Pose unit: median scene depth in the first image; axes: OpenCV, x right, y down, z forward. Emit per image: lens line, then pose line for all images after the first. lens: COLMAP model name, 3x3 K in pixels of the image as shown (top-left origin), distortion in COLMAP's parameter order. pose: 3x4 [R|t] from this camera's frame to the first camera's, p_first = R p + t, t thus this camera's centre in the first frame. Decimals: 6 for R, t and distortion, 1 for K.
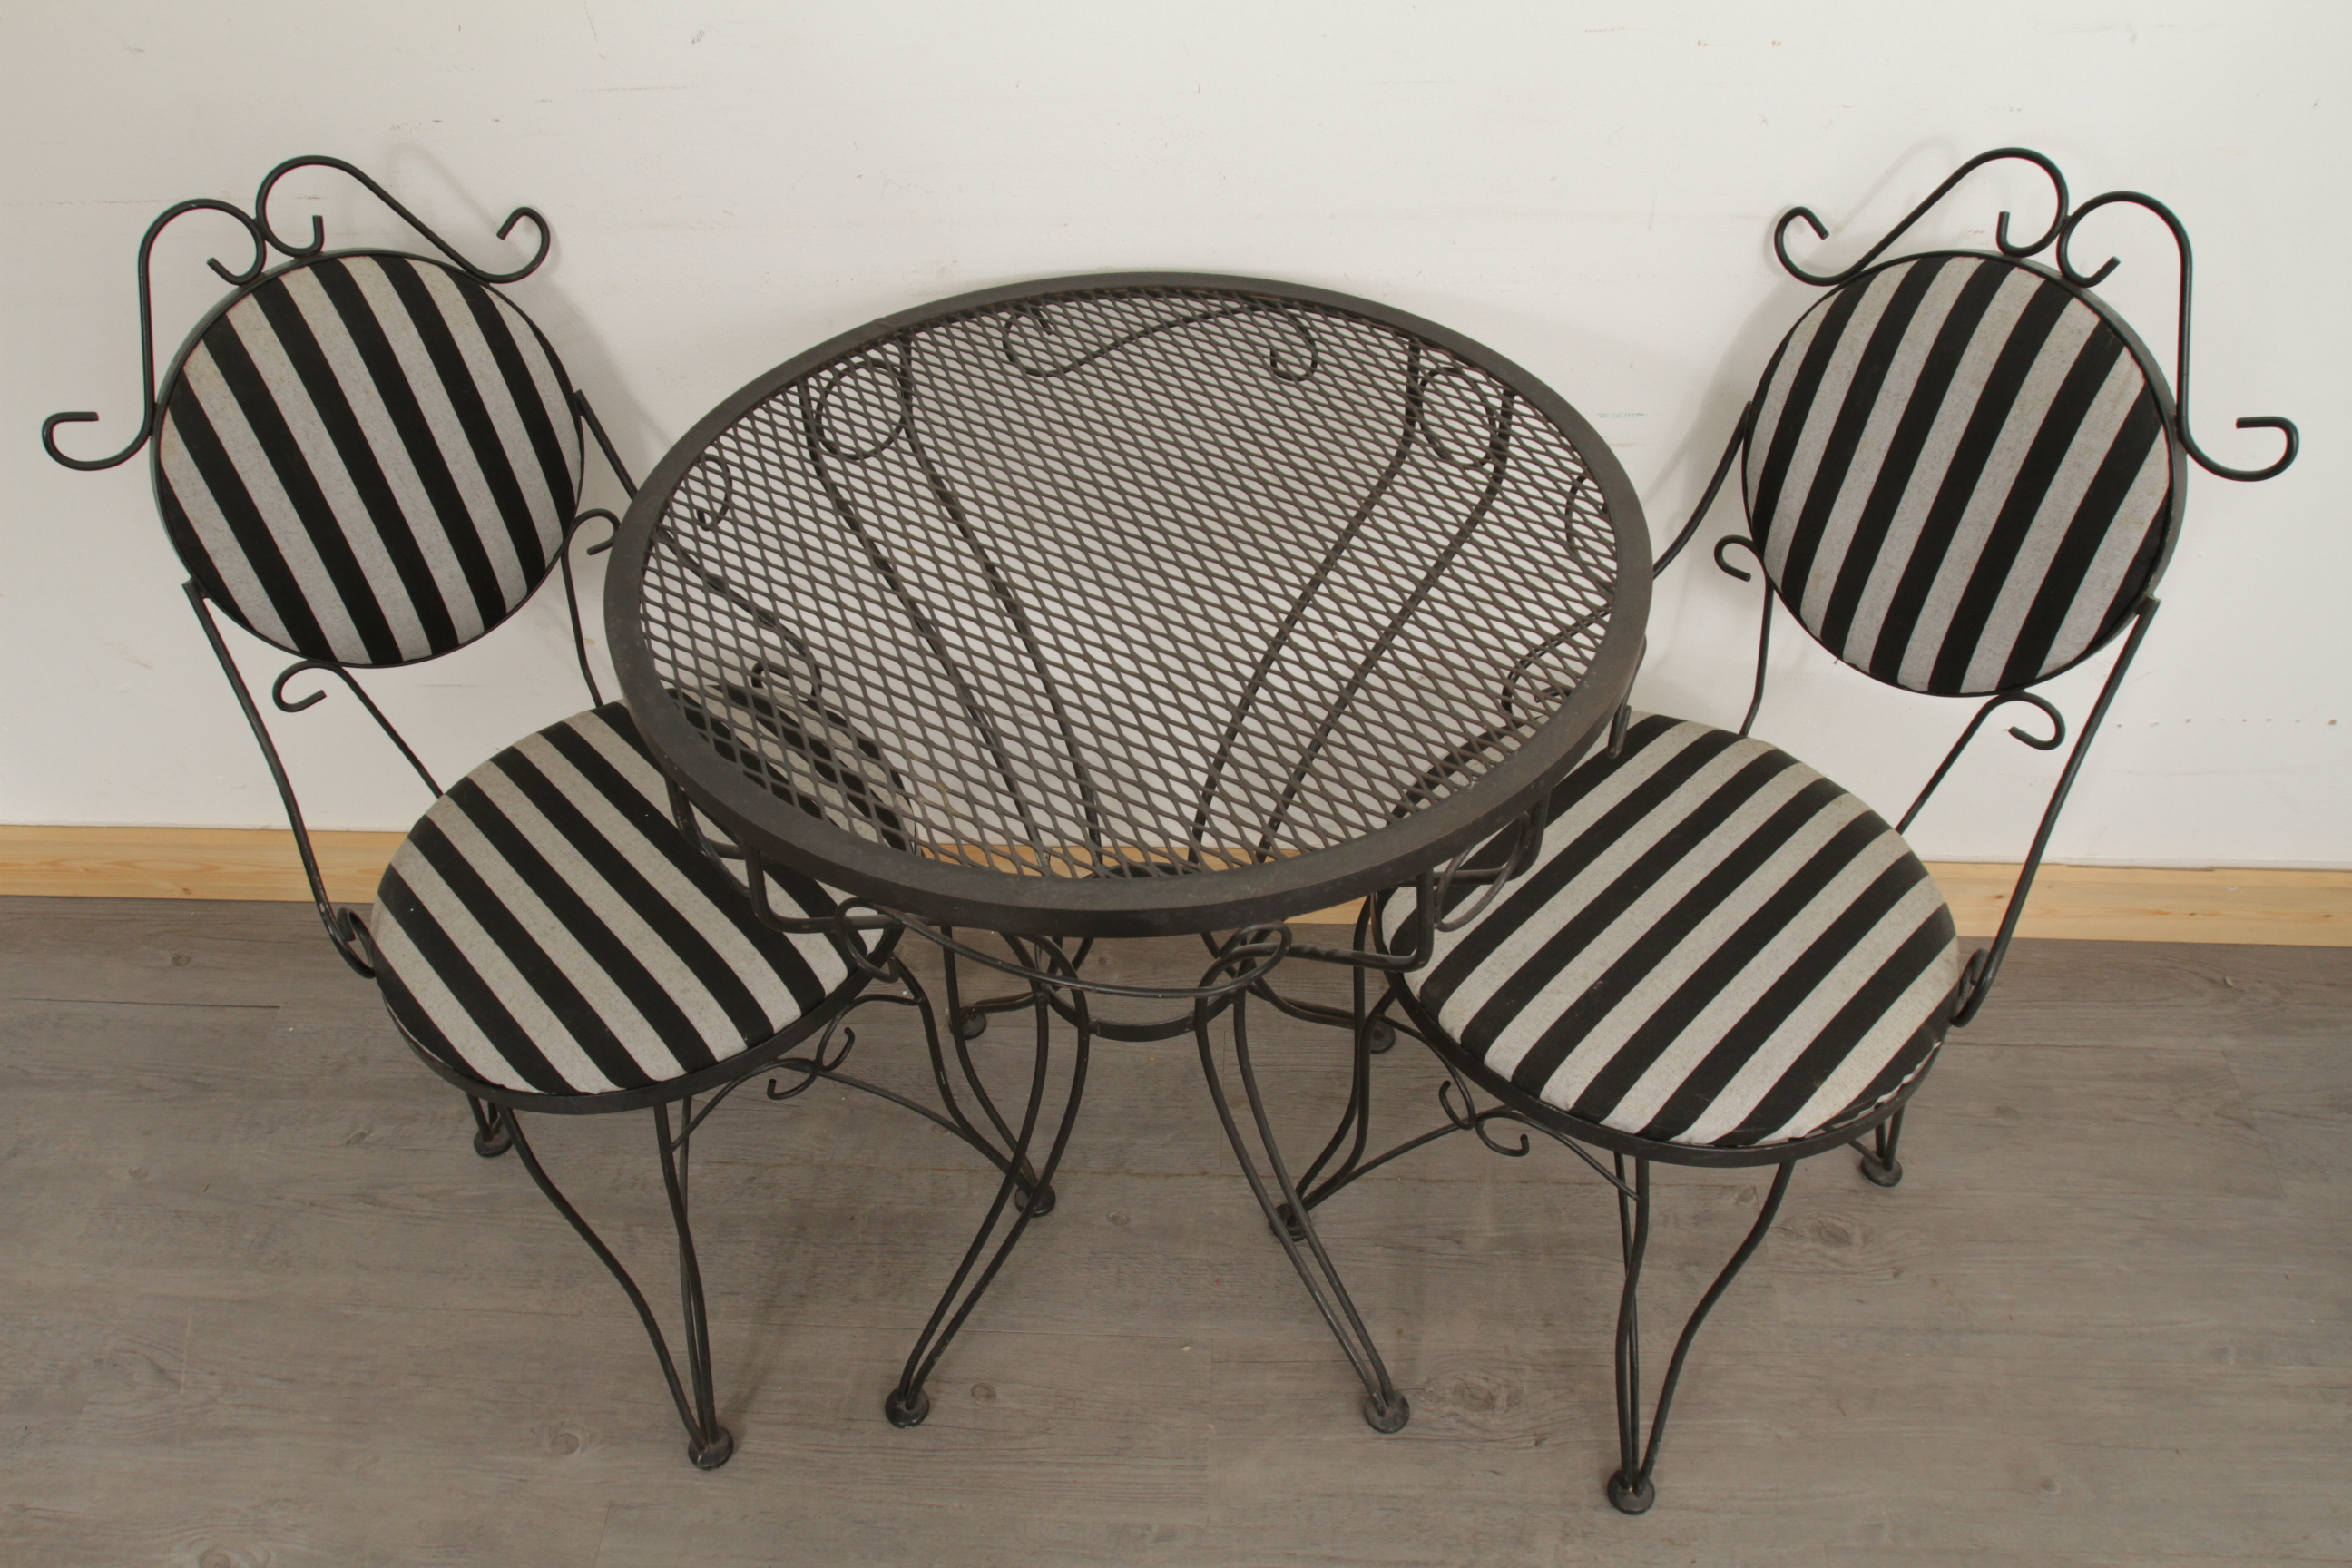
lens RADIAL K [[1770.0, 0, 1170.0], [0, 1770.0, 795.8], [0, 0, 1]] dist [-0.068119, 0.028829]
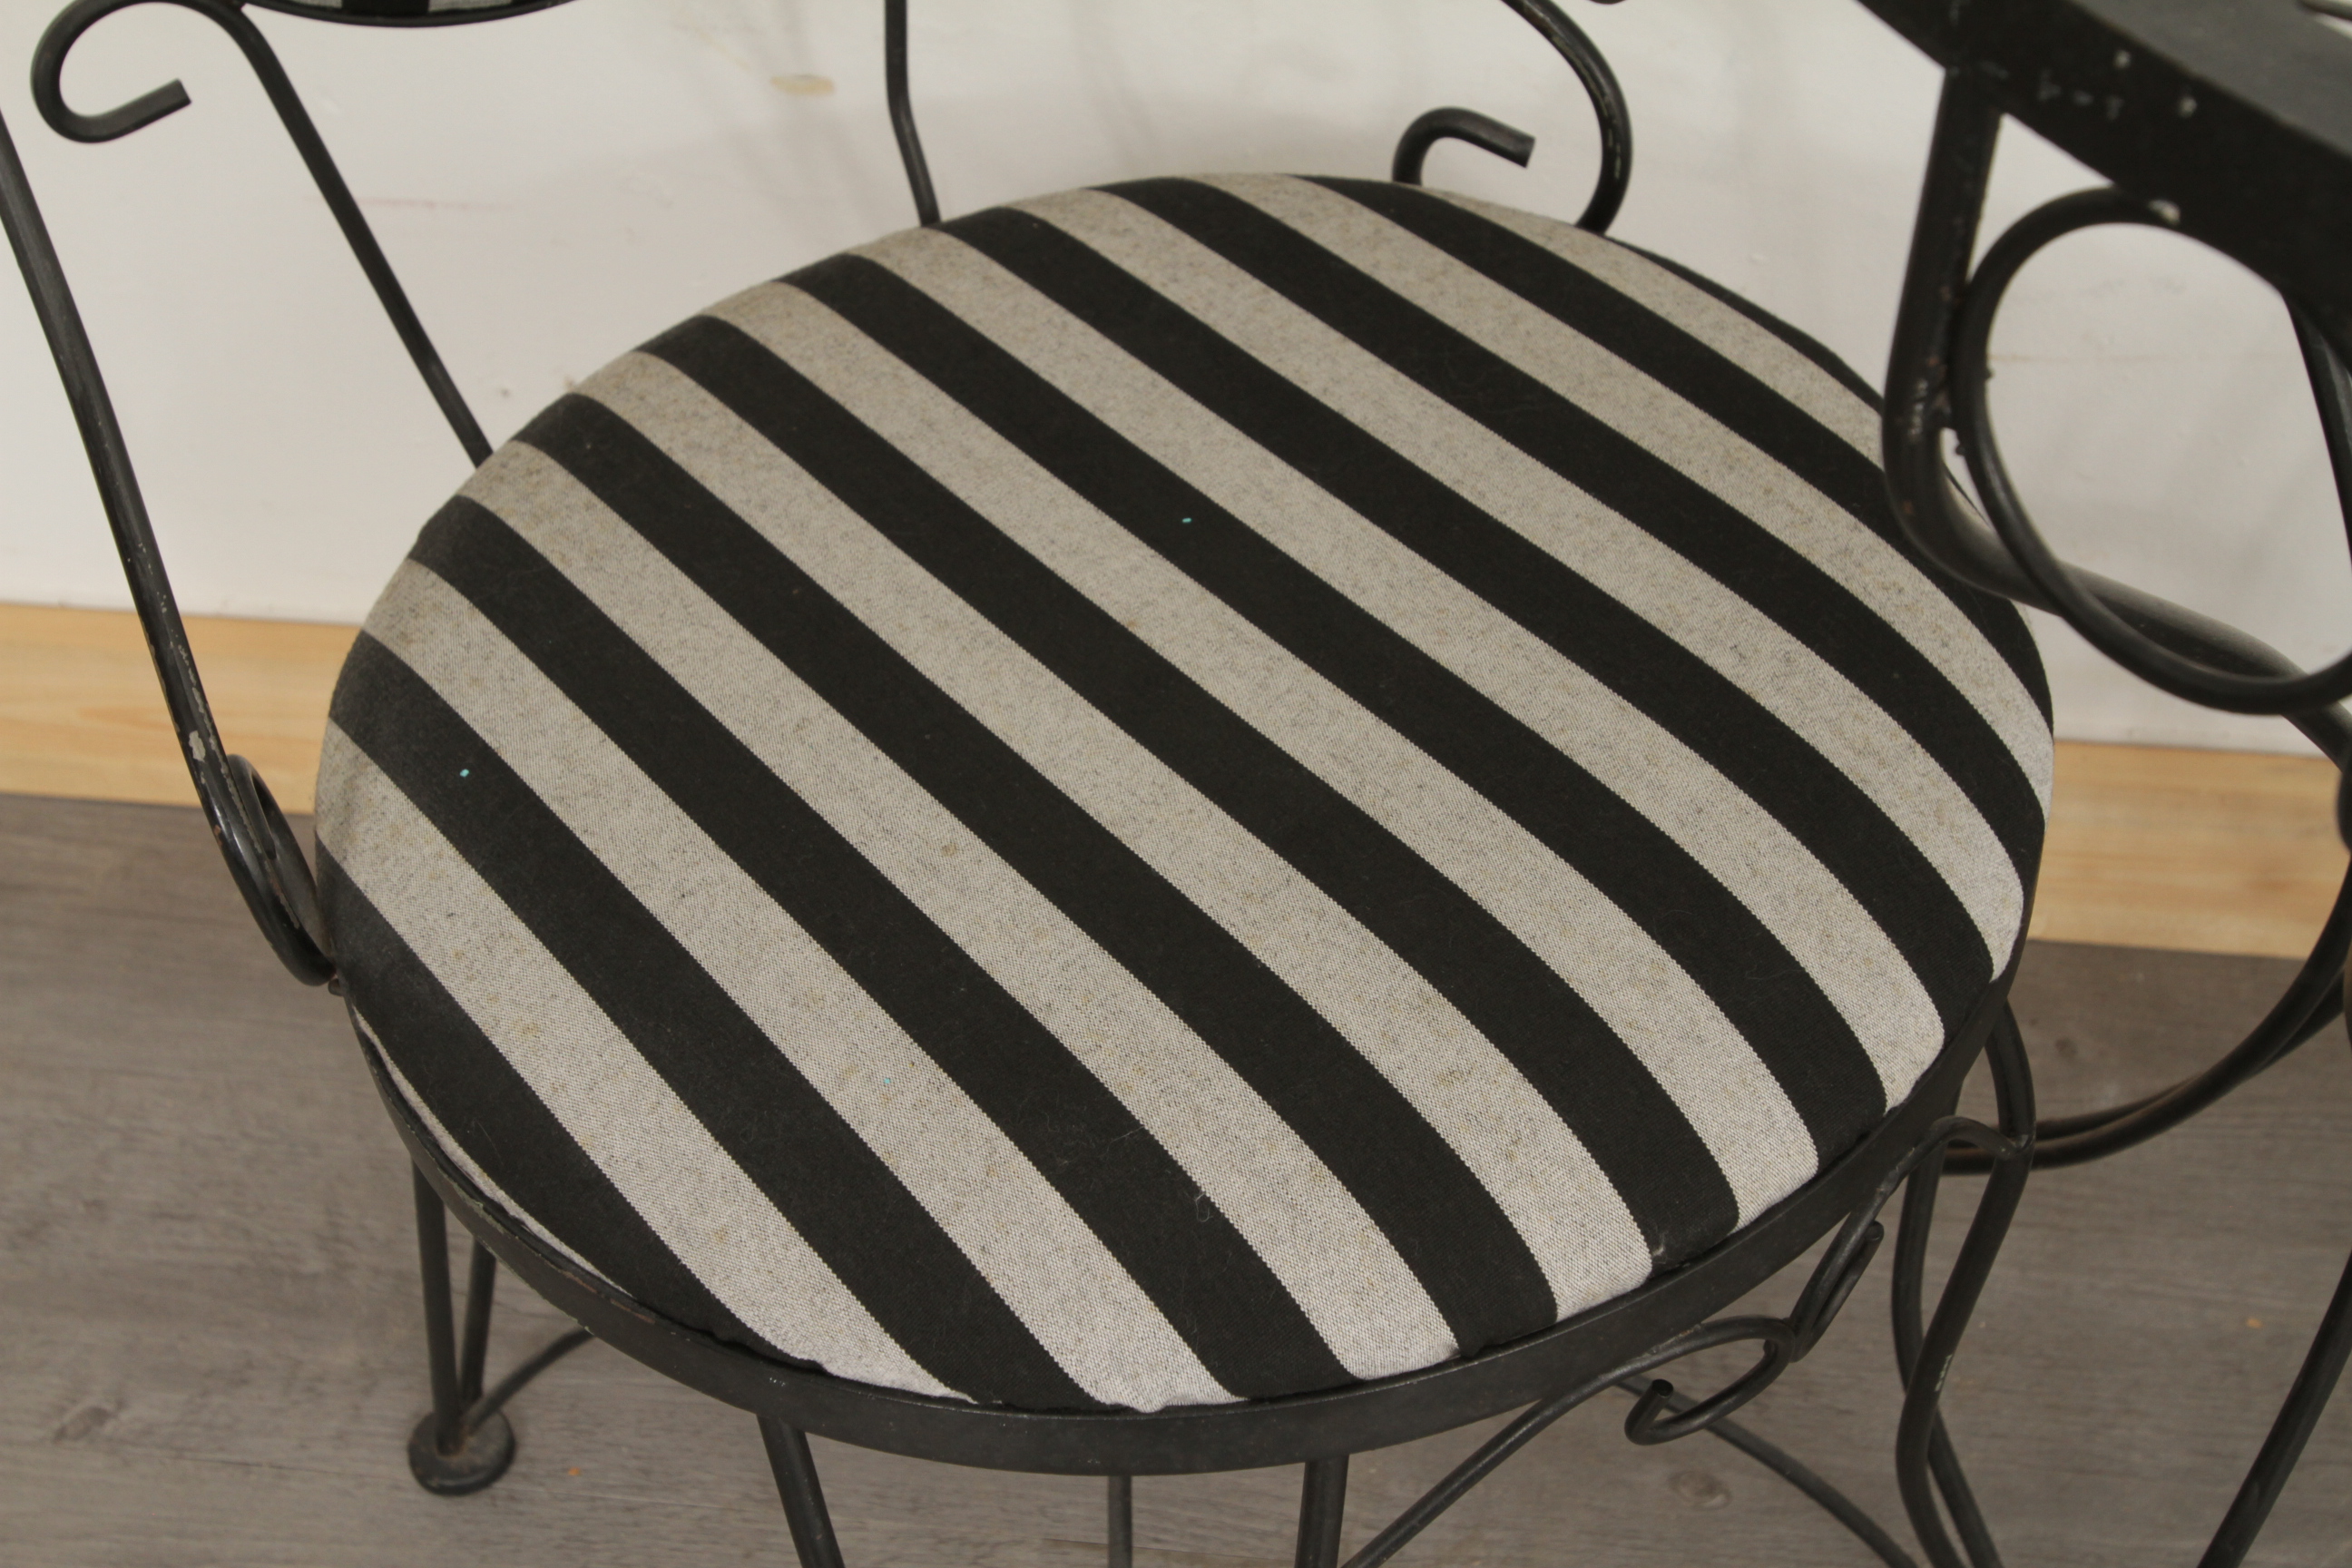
lens RADIAL K [[3333.3, 0, 1199.6], [0, 3333.3, 804.2], [0, 0, 1]] dist [-0.011894, 0.000000]
pose [[0.997809, 0.052794, -0.039864, -0.270038], [-0.051998, 0.998431, 0.020762, 0.050083], [0.040897, -0.018644, 0.998989, 0.397313]]
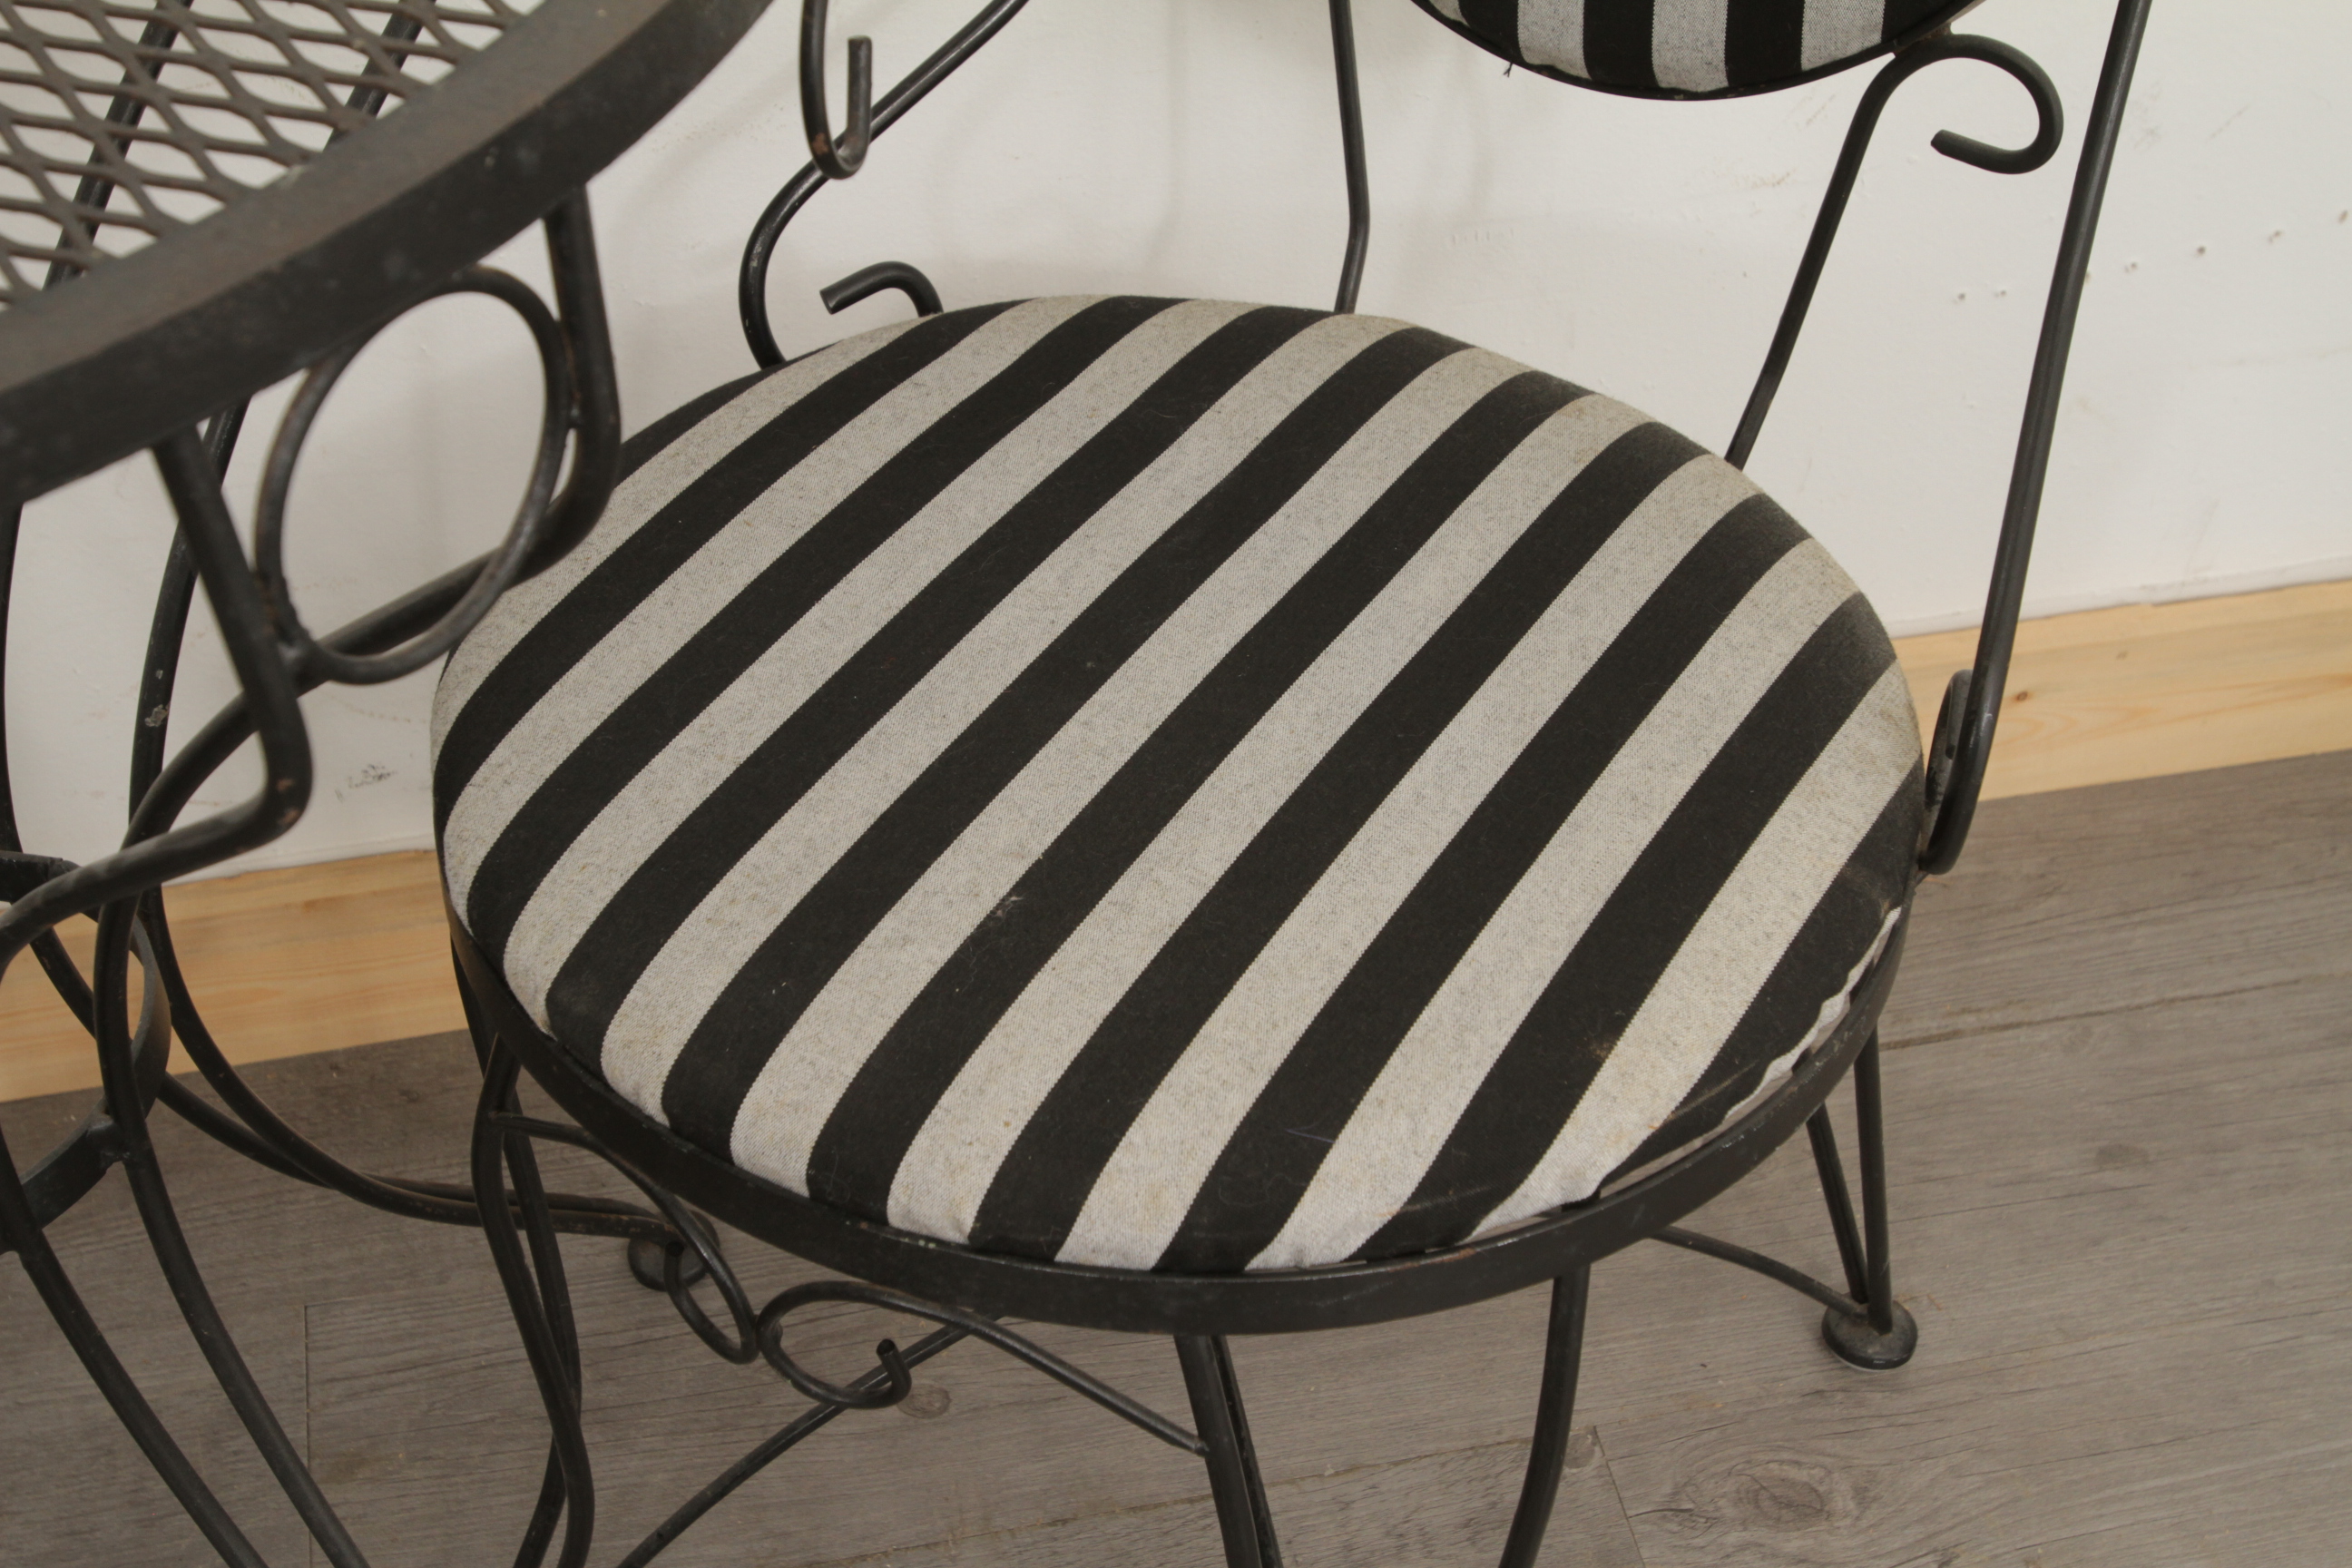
lens RADIAL K [[3333.3, 0, 1159.4], [0, 3333.3, 795.9], [0, 0, 1]] dist [-0.011894, 0.000000]
pose [[0.970102, -0.159216, 0.183176, 0.132796], [0.168760, 0.984938, -0.037648, 0.104390], [-0.174422, 0.067435, 0.982359, 0.265133]]
